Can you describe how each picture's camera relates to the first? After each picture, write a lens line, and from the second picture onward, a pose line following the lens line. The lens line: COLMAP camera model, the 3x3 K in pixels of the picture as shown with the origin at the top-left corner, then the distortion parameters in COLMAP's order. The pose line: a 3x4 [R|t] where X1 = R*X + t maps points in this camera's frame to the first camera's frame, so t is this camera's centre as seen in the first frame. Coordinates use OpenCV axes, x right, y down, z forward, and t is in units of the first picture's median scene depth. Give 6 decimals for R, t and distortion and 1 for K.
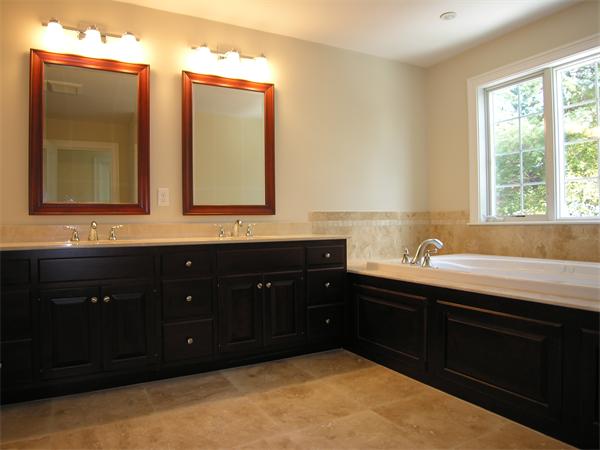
lens RADIAL K [[426.8, 0, 298.2], [0, 426.8, 221.3], [0, 0, 1]] dist [-0.058627, -0.001820]
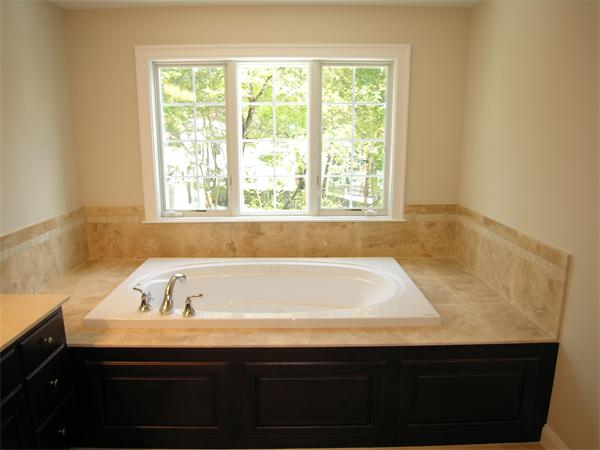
lens RADIAL K [[426.8, 0, 298.2], [0, 426.8, 221.3], [0, 0, 1]] dist [-0.058627, -0.001820]
pose [[0.472520, -0.166830, 0.865386, -0.200314], [-0.007504, 0.981123, 0.193239, -0.165782], [-0.881288, -0.097803, 0.462348, 0.320258]]
